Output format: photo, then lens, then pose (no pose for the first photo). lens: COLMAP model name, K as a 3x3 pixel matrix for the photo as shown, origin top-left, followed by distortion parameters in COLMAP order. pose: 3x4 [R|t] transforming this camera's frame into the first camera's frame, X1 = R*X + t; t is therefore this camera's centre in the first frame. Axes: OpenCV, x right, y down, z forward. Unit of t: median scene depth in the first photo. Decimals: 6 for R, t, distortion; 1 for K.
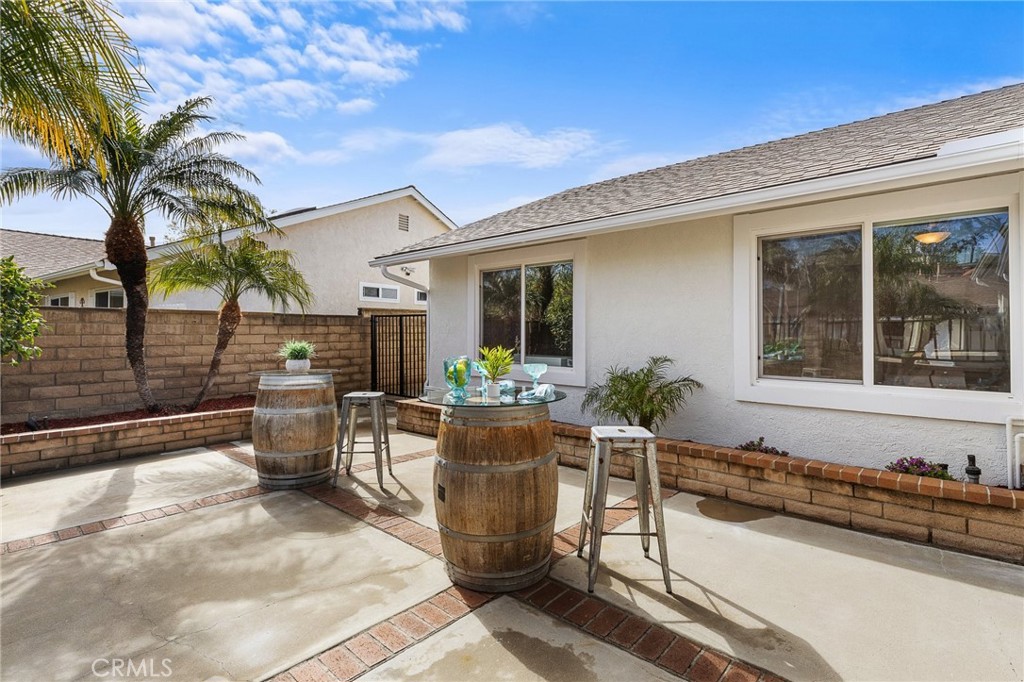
lens RADIAL K [[466.8, 0, 515.3], [0, 466.8, 329.8], [0, 0, 1]] dist [-0.019109, -0.000010]
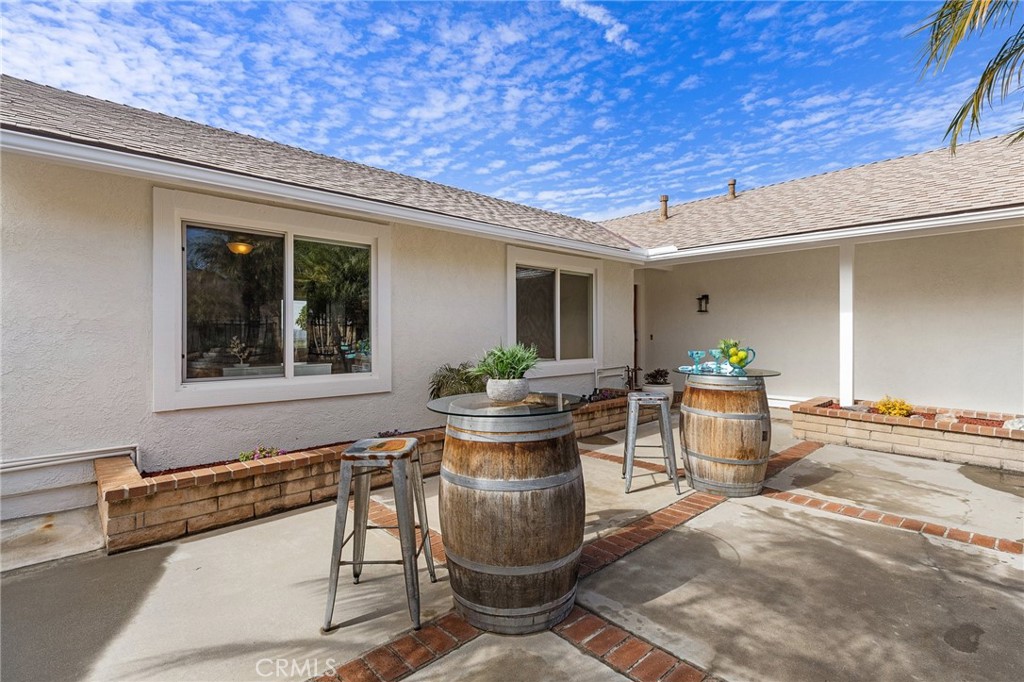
lens RADIAL K [[486.8, 0, 509.1], [0, 486.8, 339.2], [0, 0, 1]] dist [0.002842, 0.000011]
pose [[0.110196, -0.013865, 0.993813, -1.212682], [-0.006961, 0.999867, 0.014721, 0.016534], [-0.993885, -0.008540, 0.110085, 1.111398]]
